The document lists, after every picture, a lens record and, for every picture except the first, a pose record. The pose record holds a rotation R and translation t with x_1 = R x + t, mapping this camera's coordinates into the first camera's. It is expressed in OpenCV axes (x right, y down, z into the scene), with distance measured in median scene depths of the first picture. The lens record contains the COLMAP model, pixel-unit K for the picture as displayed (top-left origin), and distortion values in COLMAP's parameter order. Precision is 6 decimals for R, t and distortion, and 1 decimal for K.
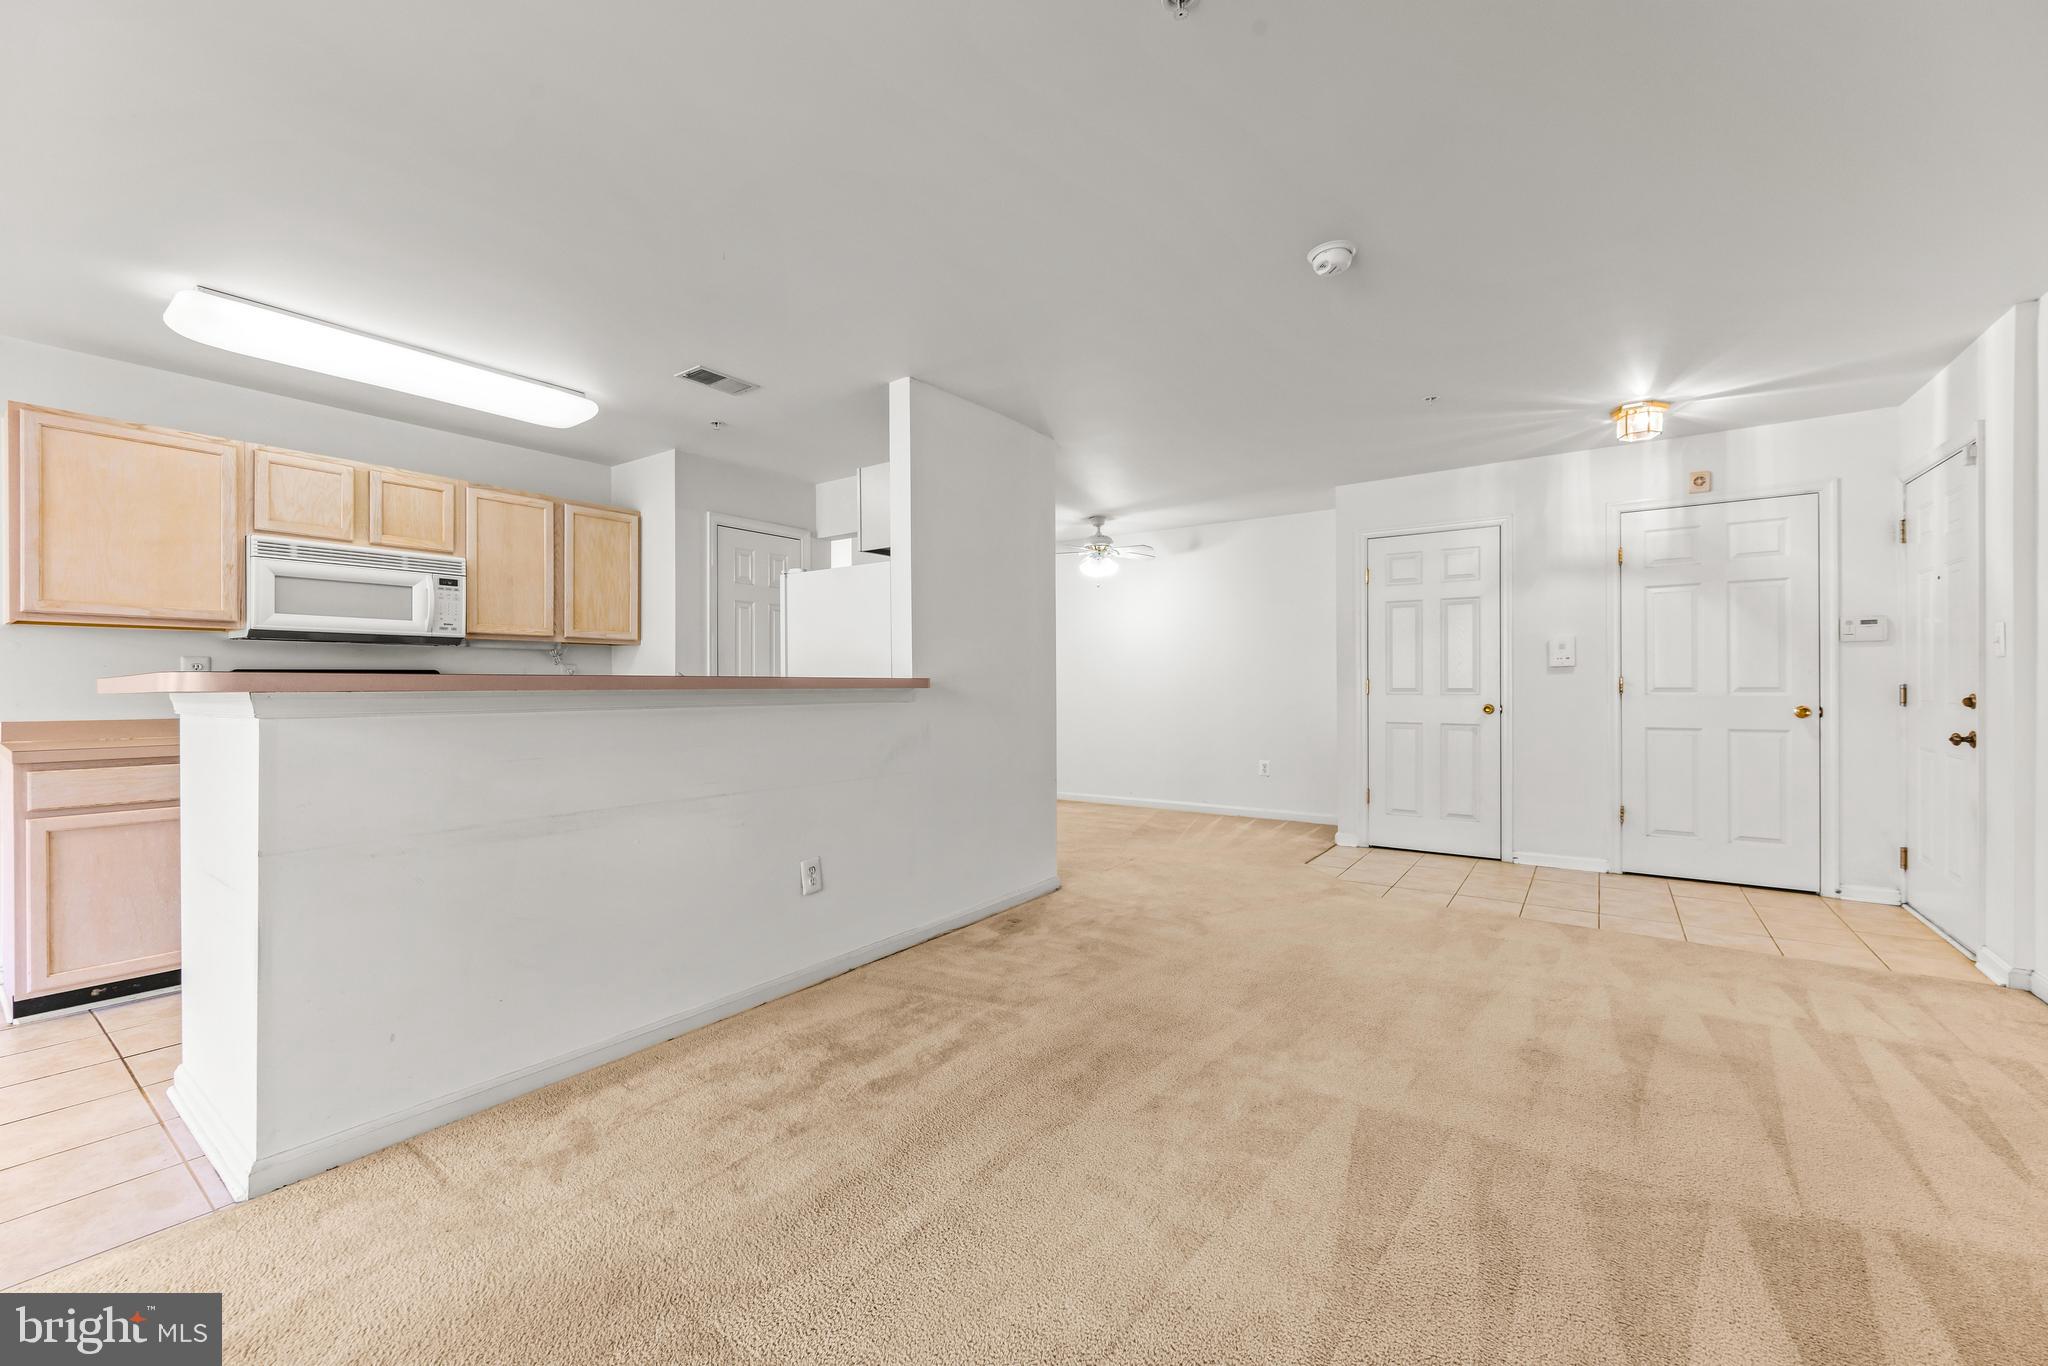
lens RADIAL K [[814.0, 0, 1038.2], [0, 814.0, 675.3], [0, 0, 1]] dist [-0.002261, 0.001688]
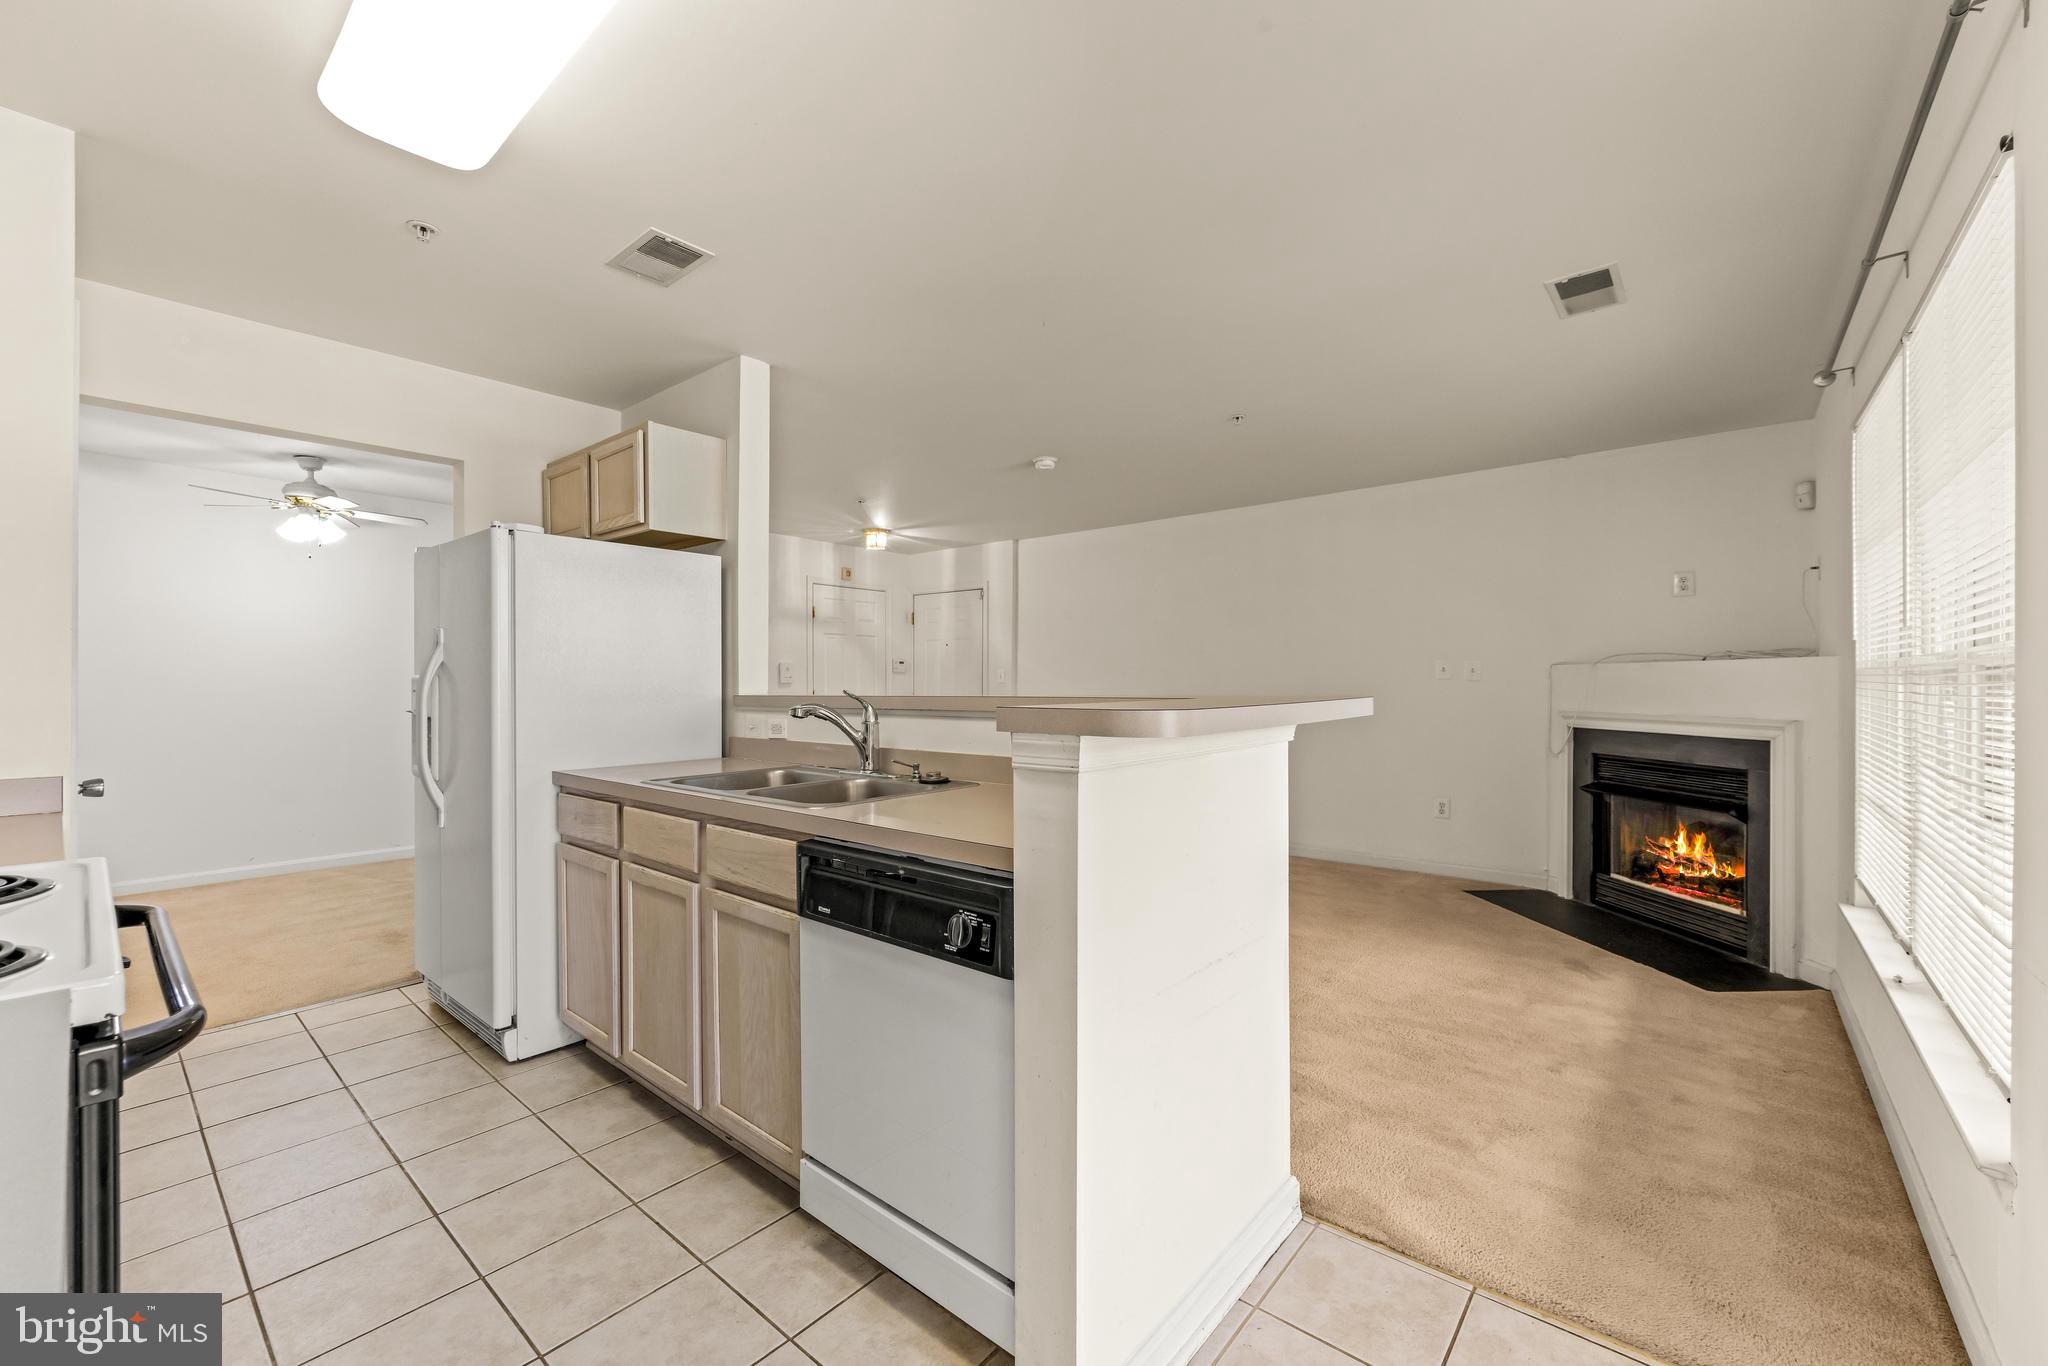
lens RADIAL K [[814.0, 0, 1018.2], [0, 814.0, 688.5], [0, 0, 1]] dist [-0.002261, 0.001688]
pose [[0.103029, 0.002983, 0.994674, -0.801200], [-0.009286, 0.999955, -0.002037, -0.003611], [-0.994635, -0.009026, 0.103052, 0.482341]]
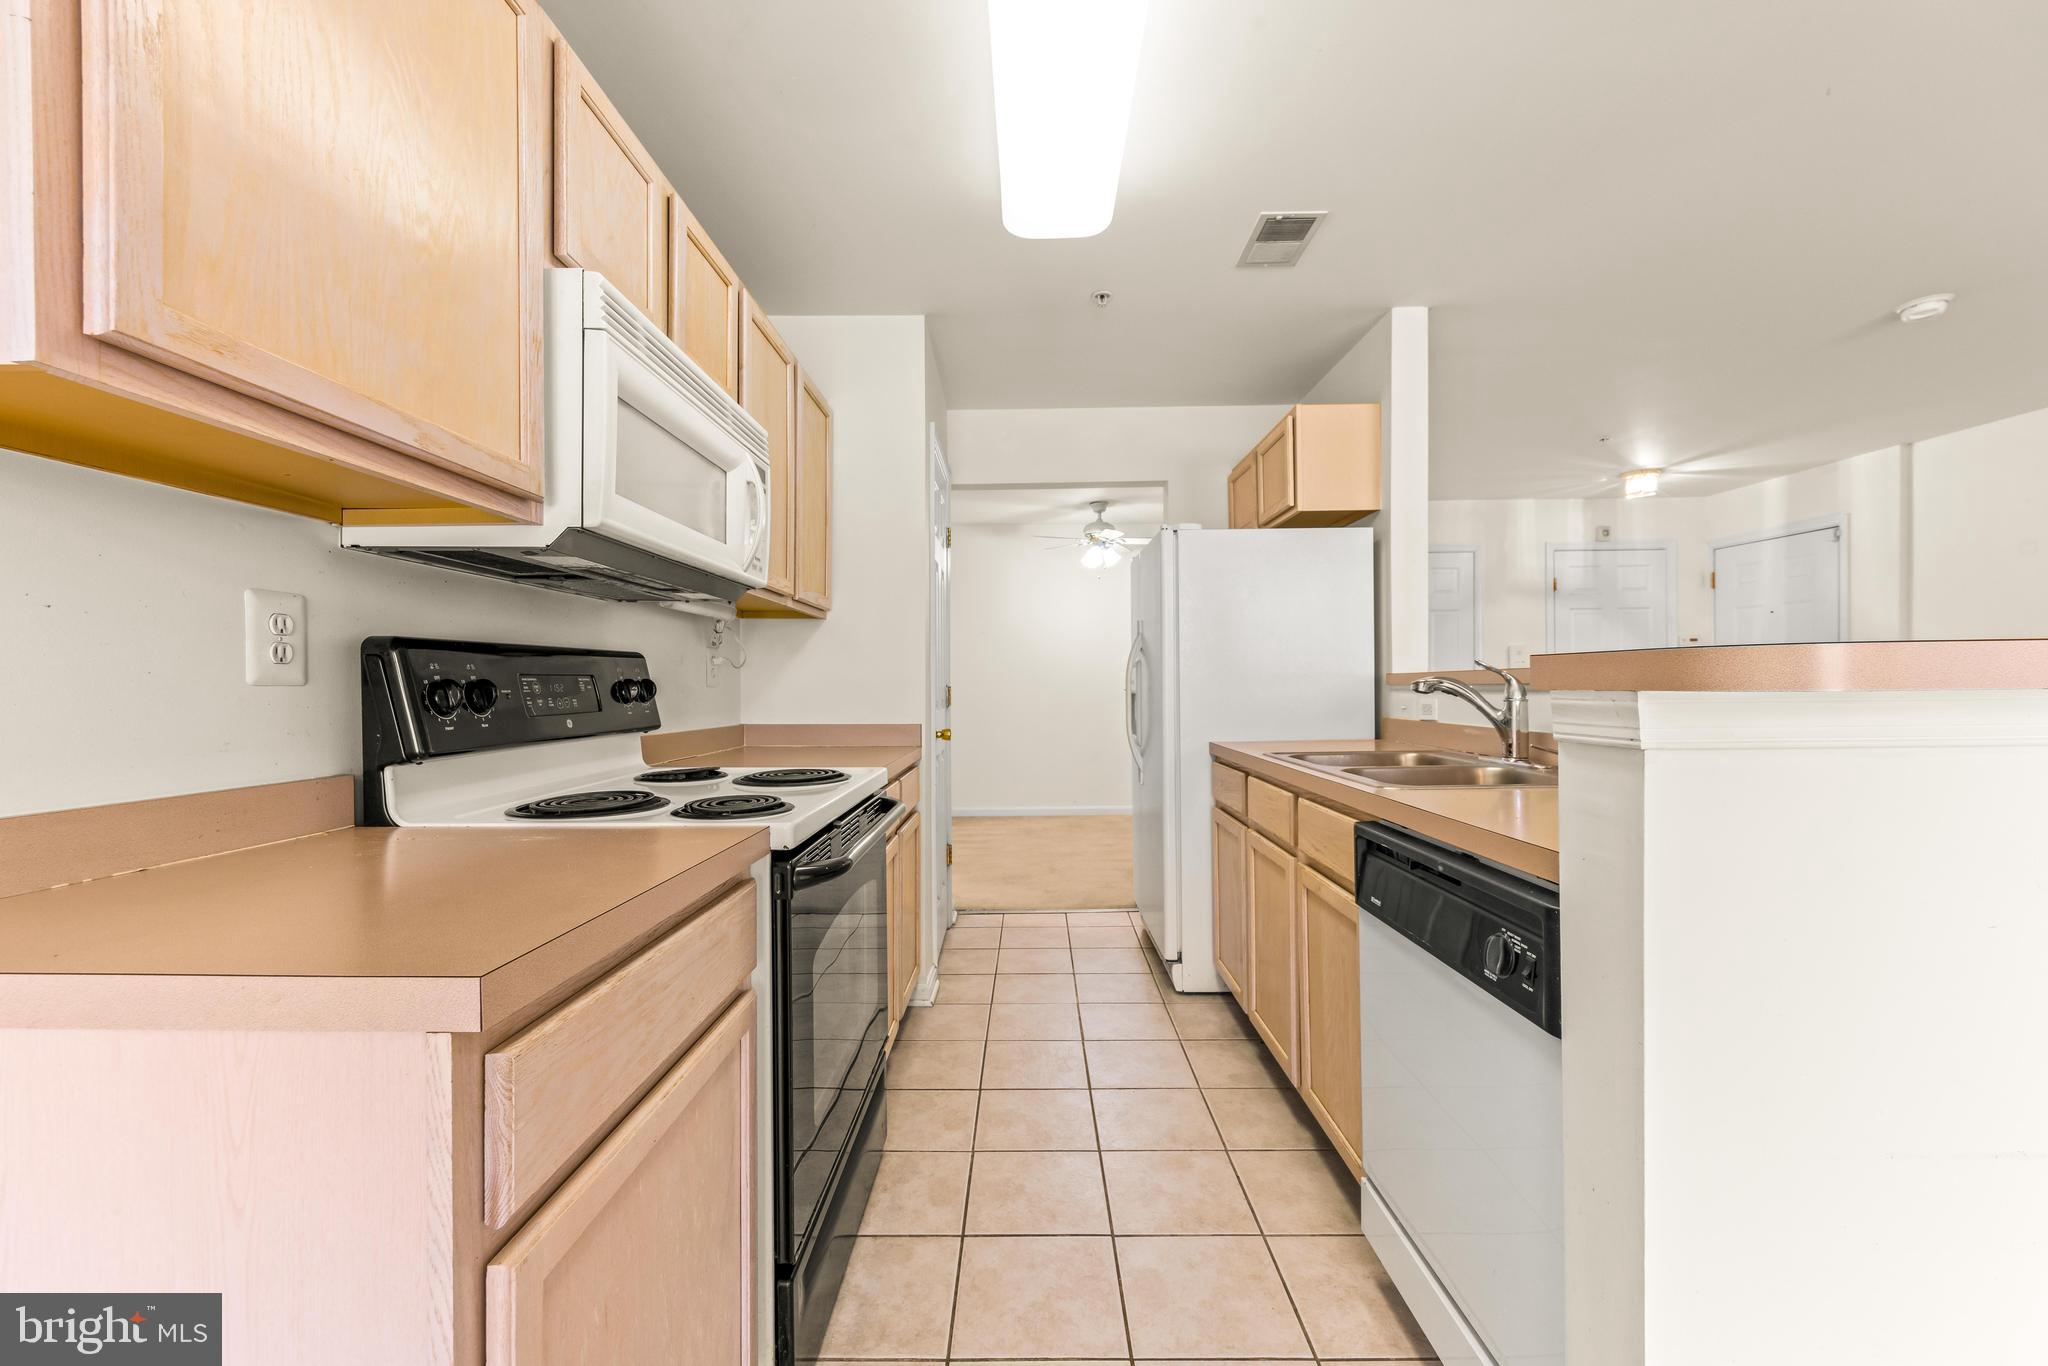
lens RADIAL K [[814.0, 0, 1023.7], [0, 814.0, 684.8], [0, 0, 1]] dist [-0.002261, 0.001688]
pose [[0.829498, -0.001073, 0.558508, -0.740996], [-0.002077, 0.999985, 0.005005, 0.009101], [-0.558505, -0.005312, 0.829484, 0.418639]]
